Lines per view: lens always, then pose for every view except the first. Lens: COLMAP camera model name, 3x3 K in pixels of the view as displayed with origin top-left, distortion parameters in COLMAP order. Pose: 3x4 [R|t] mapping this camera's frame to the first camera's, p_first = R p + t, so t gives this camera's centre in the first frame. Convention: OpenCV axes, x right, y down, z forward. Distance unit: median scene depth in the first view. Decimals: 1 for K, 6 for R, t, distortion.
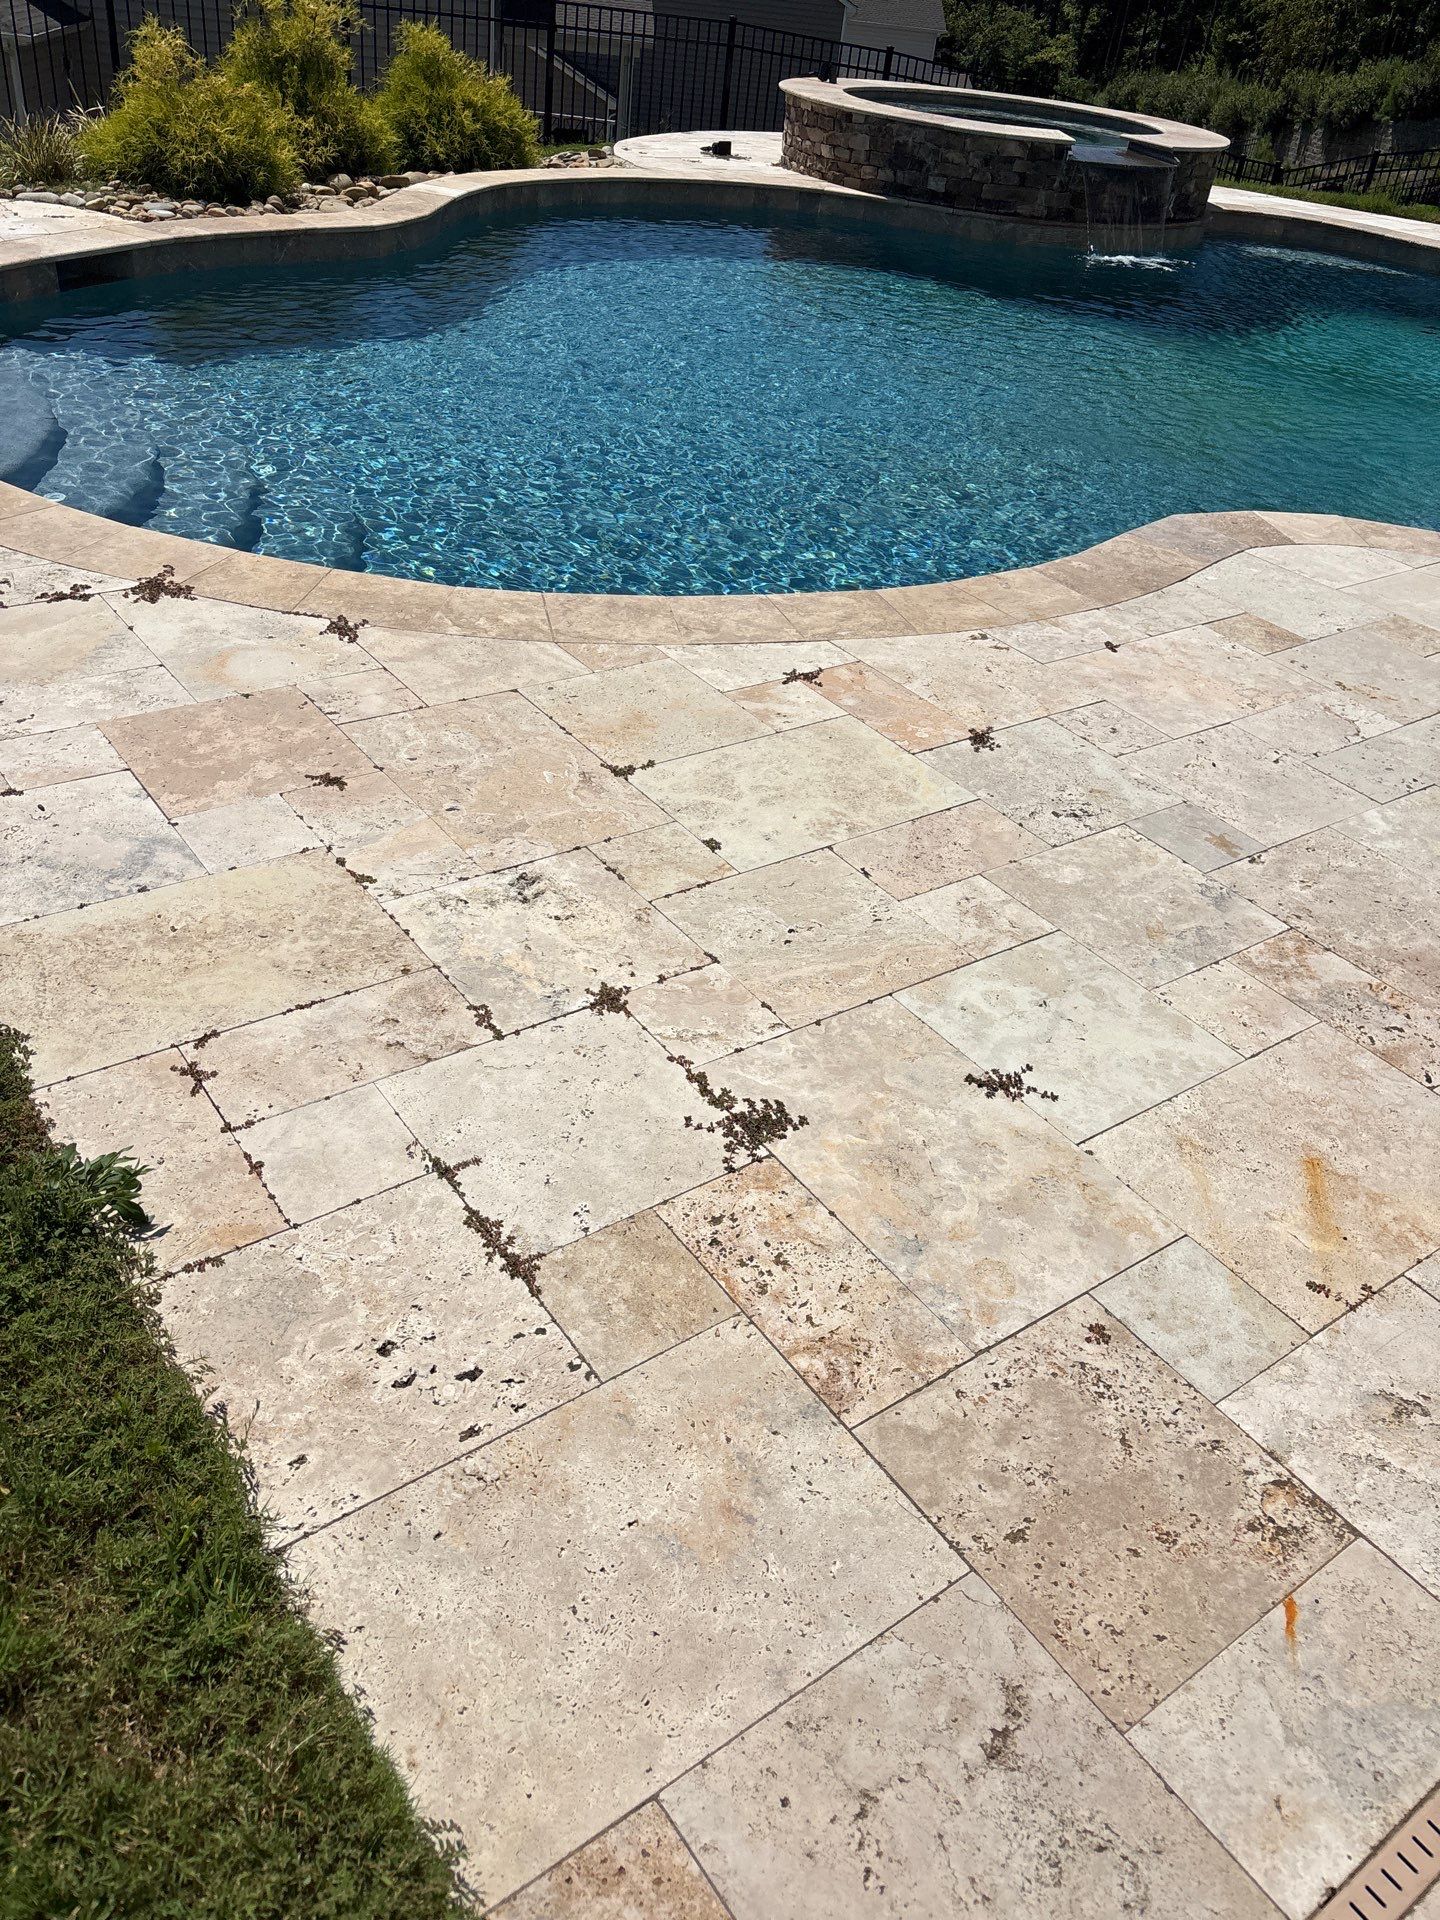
lens RADIAL K [[1467.1, 0, 721.7], [0, 1467.1, 958.0], [0, 0, 1]] dist [0.022332, -0.017813]
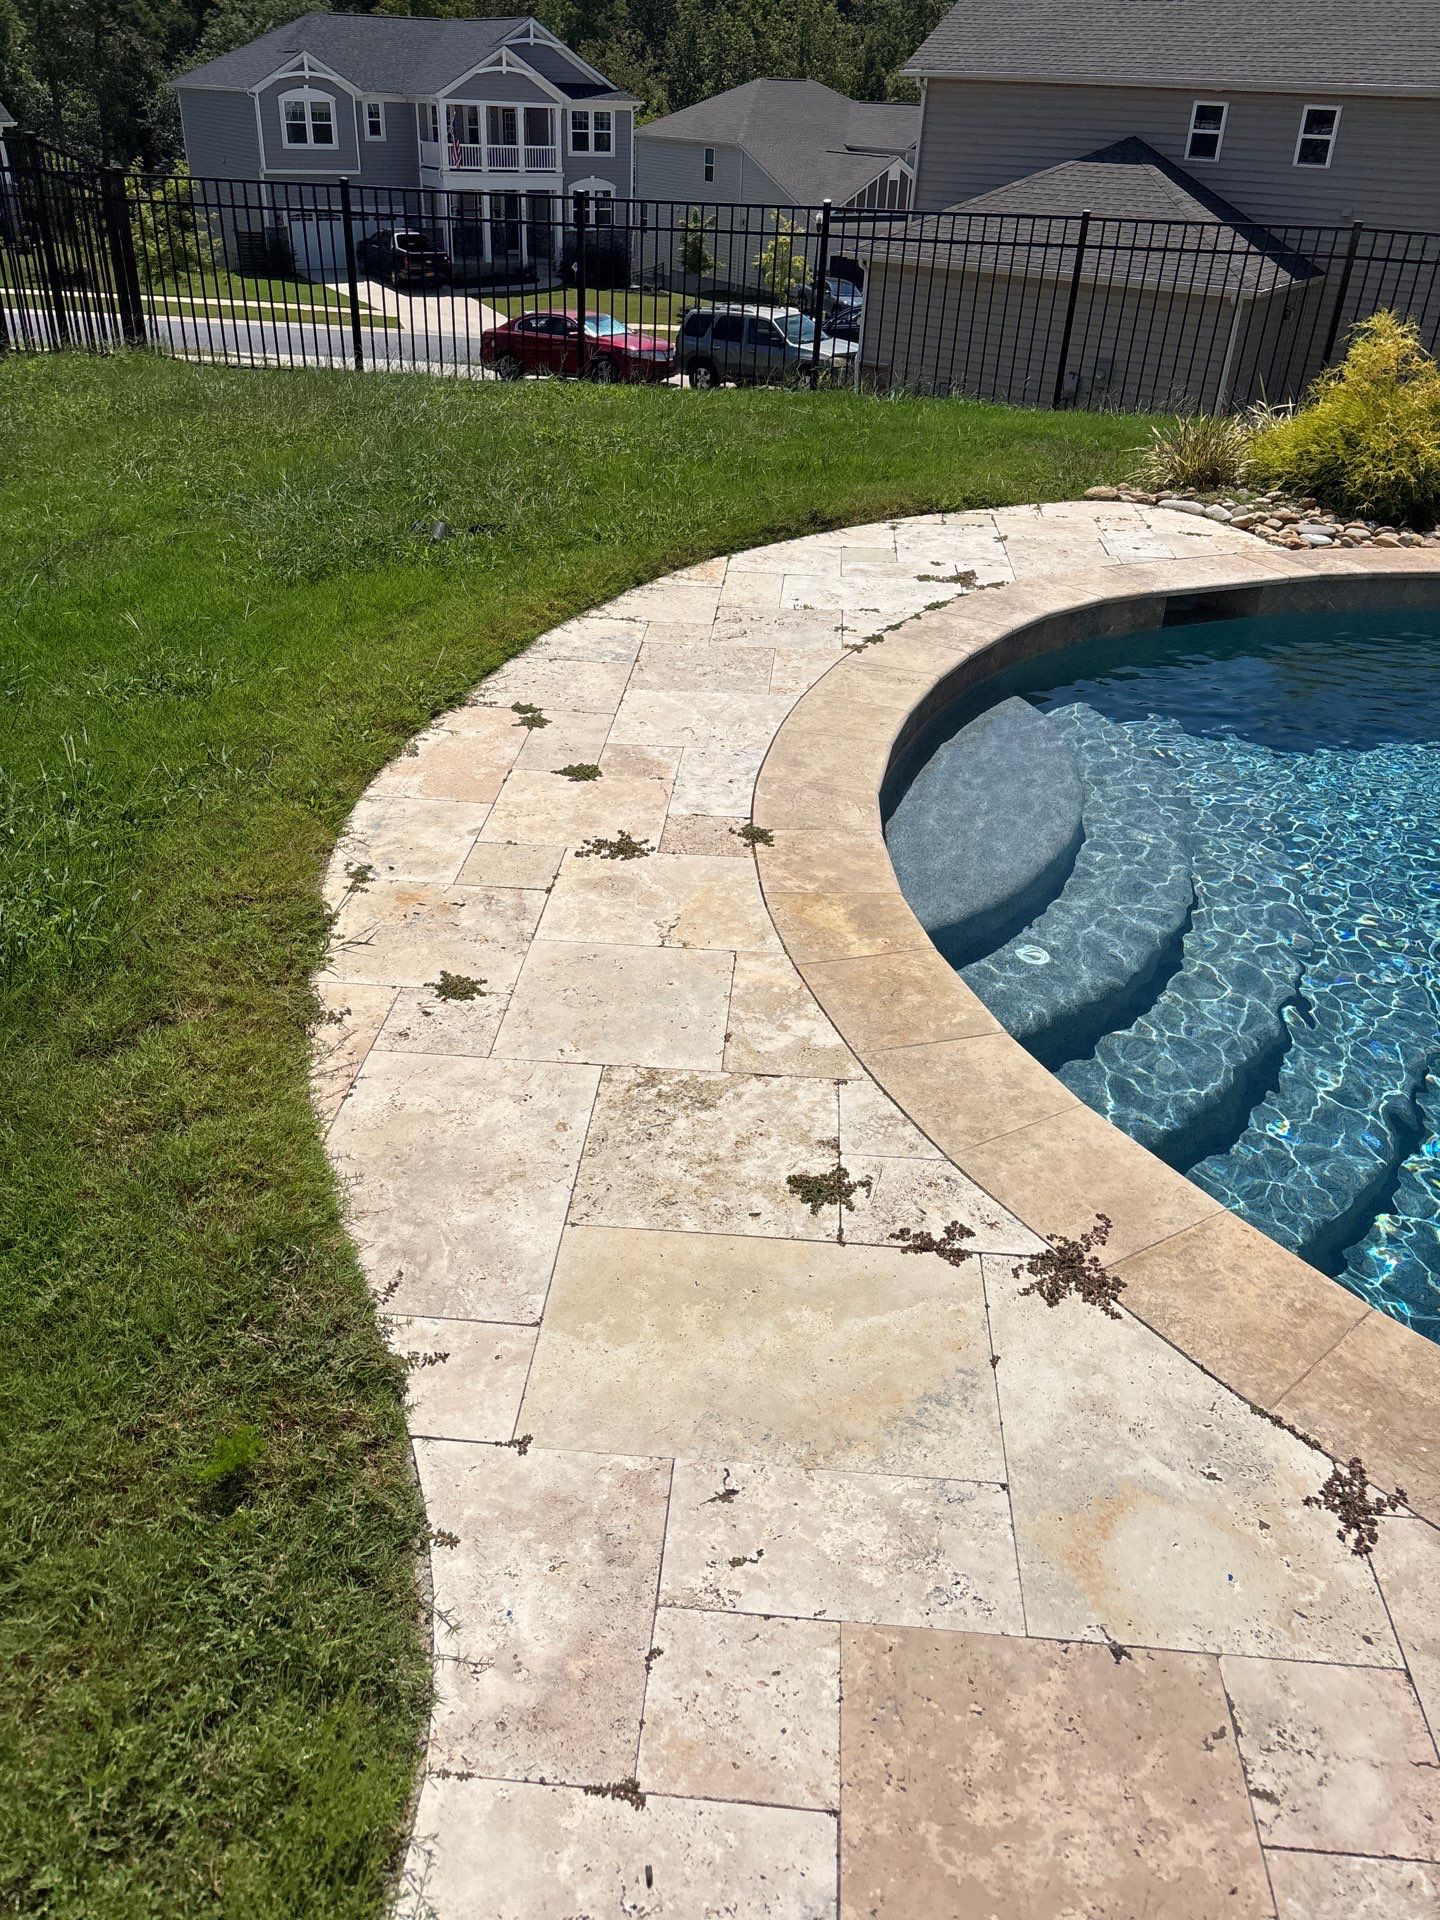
lens RADIAL K [[1467.1, 0, 715.2], [0, 1467.1, 961.7], [0, 0, 1]] dist [0.022332, -0.017813]
pose [[0.759932, 0.270309, -0.591131, -0.161123], [-0.340643, 0.940159, -0.008005, -0.307642], [0.553593, 0.207448, 0.806536, 0.380969]]
